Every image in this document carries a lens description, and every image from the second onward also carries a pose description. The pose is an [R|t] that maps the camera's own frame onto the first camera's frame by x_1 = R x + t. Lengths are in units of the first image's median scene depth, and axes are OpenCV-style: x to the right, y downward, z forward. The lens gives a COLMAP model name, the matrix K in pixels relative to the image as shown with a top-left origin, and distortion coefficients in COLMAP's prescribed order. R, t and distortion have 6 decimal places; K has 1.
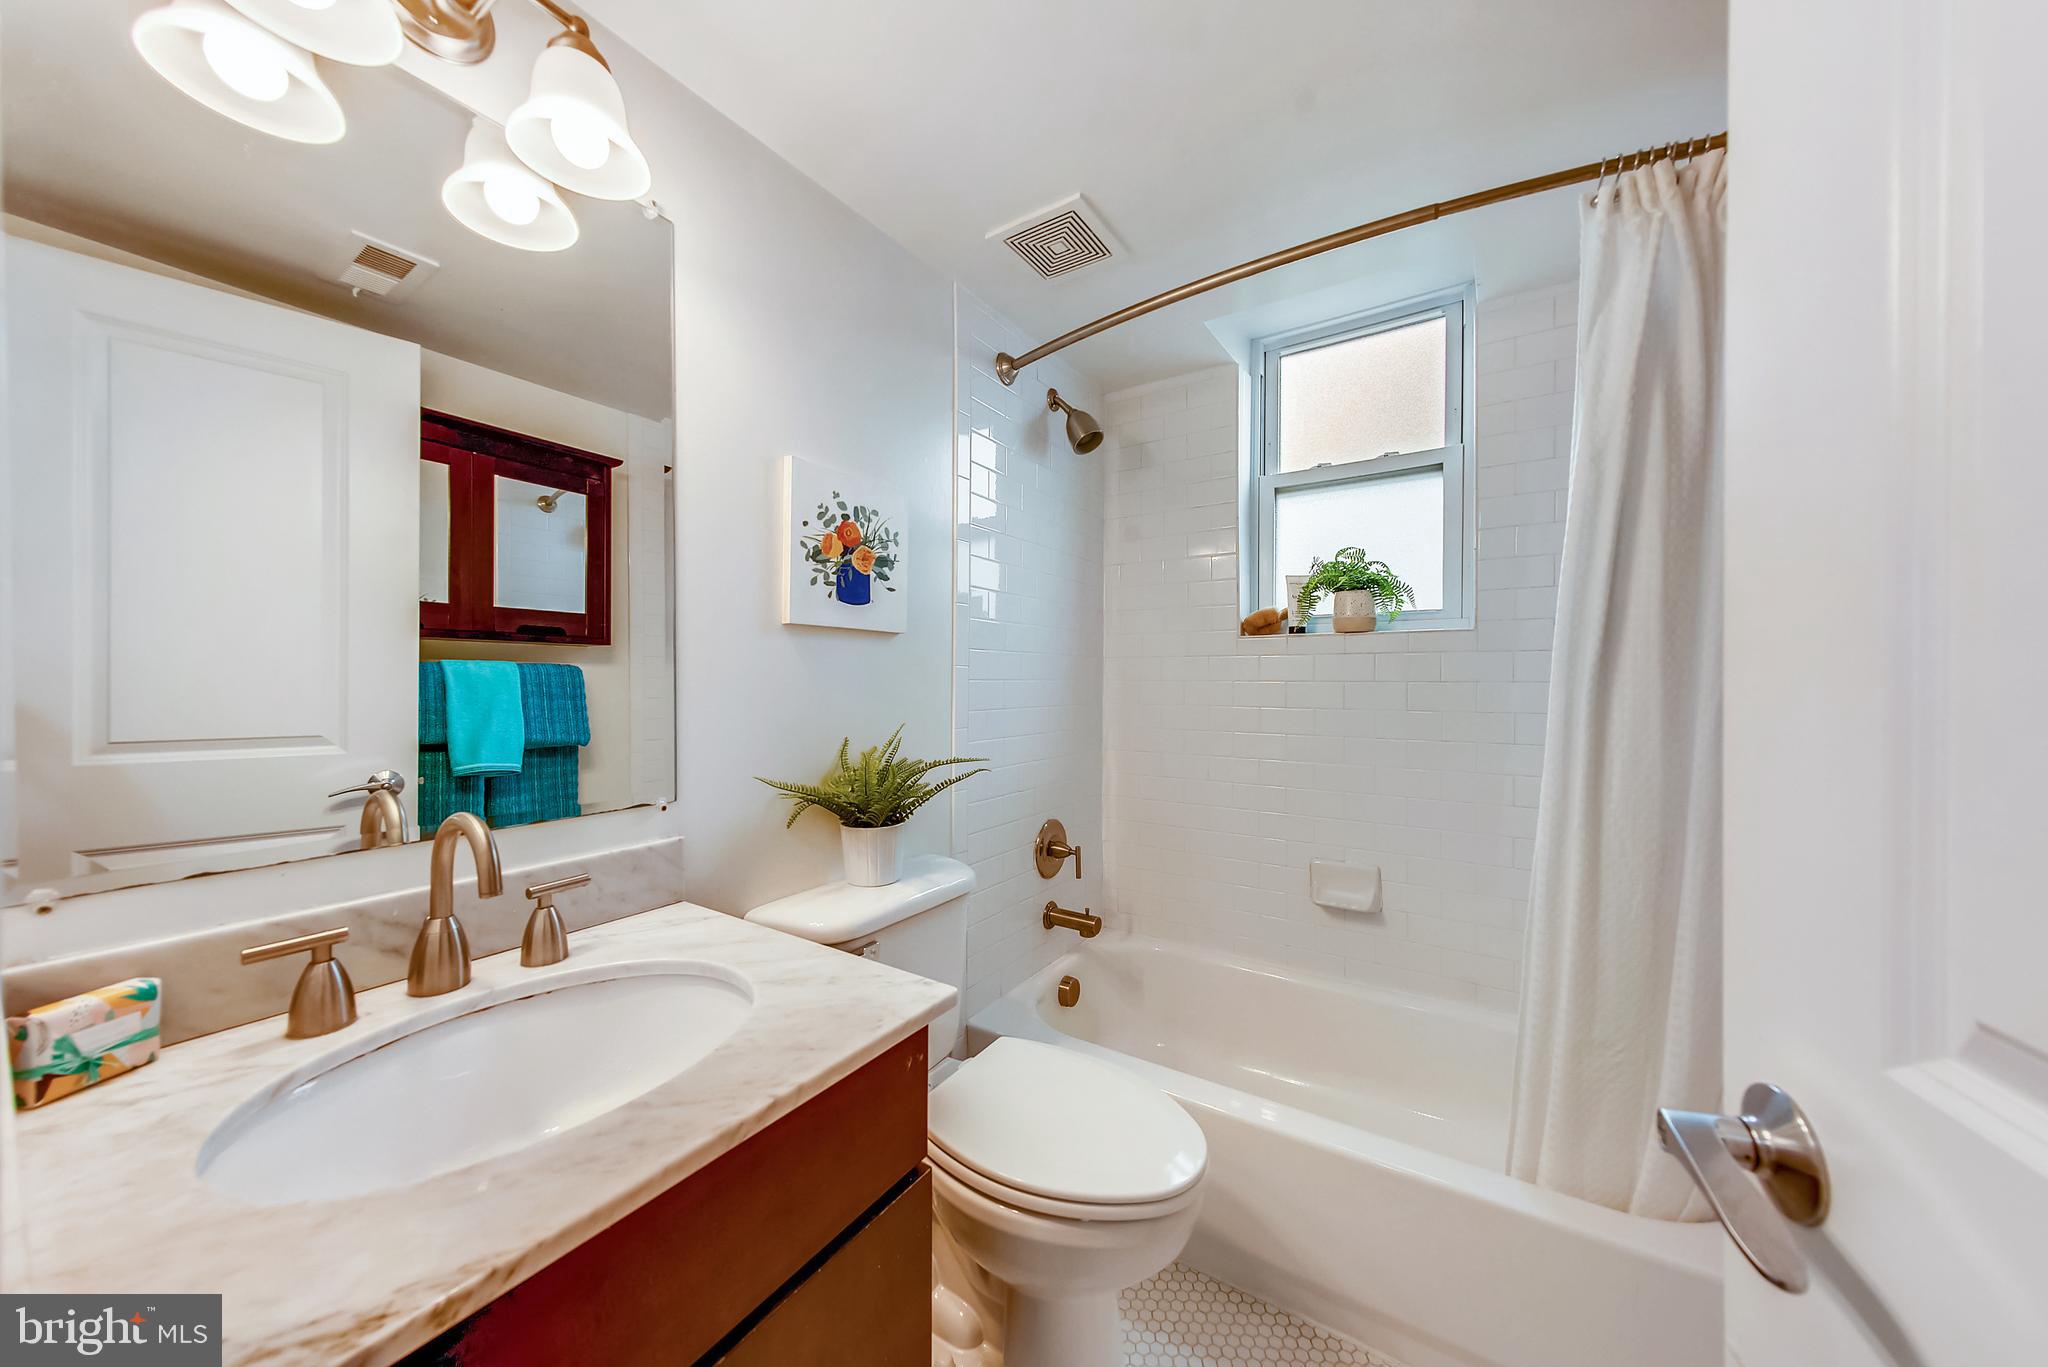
lens RADIAL K [[694.1, 0, 1022.1], [0, 694.1, 679.8], [0, 0, 1]] dist [0.004217, 0.000130]
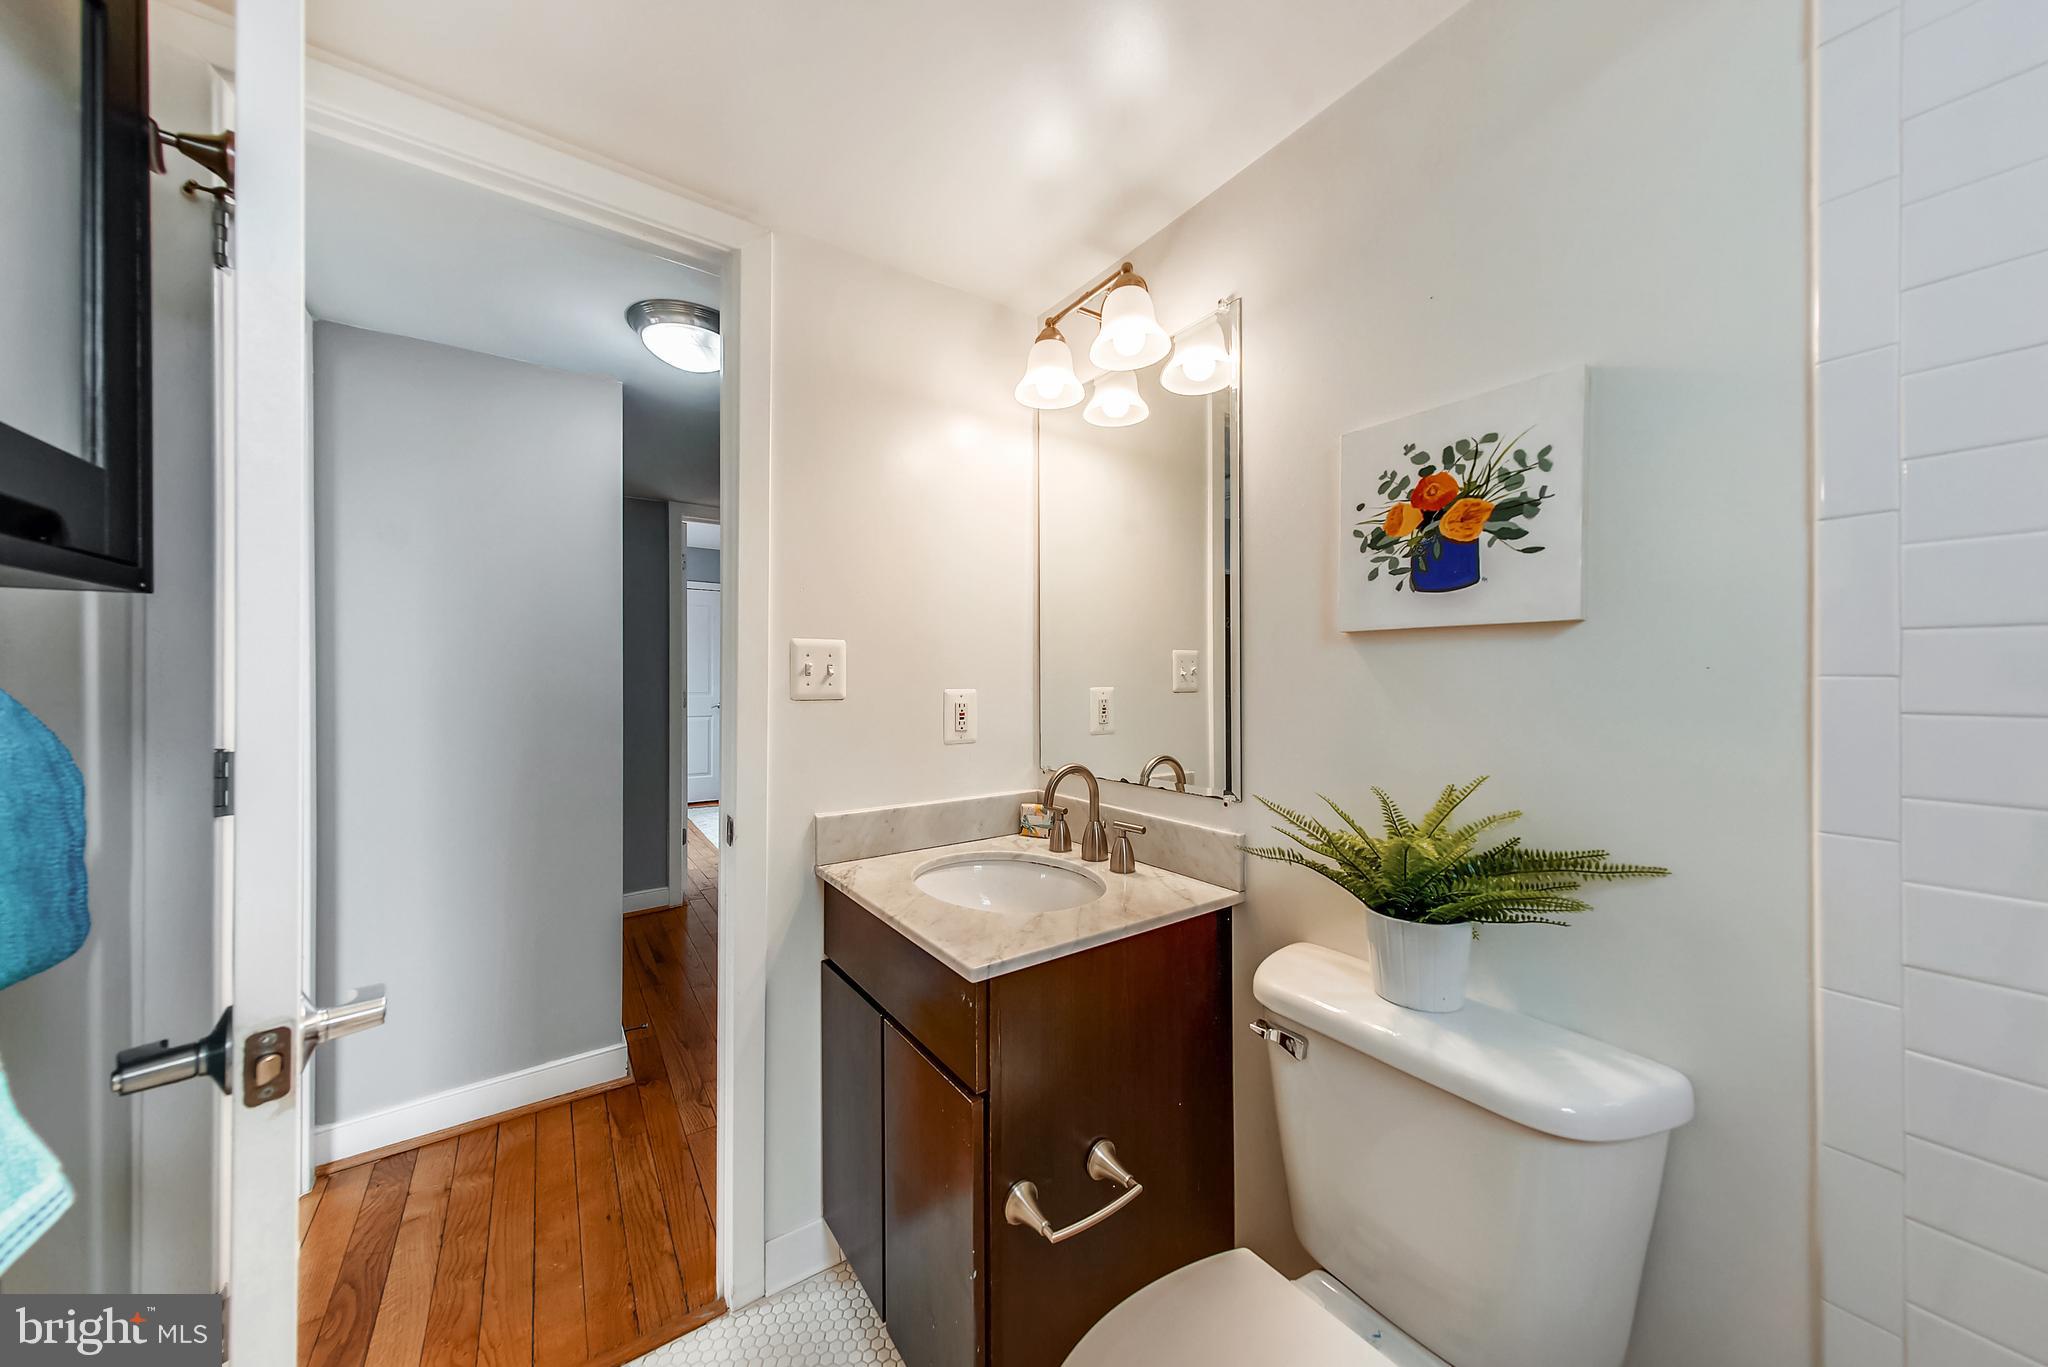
lens RADIAL K [[694.1, 0, 1022.1], [0, 694.1, 680.6], [0, 0, 1]] dist [0.004217, 0.000130]
pose [[-0.366813, -0.003302, -0.930289, 0.564752], [-0.006907, 0.999976, -0.000825, -0.017444], [0.930269, 0.006123, -0.366827, 0.889837]]
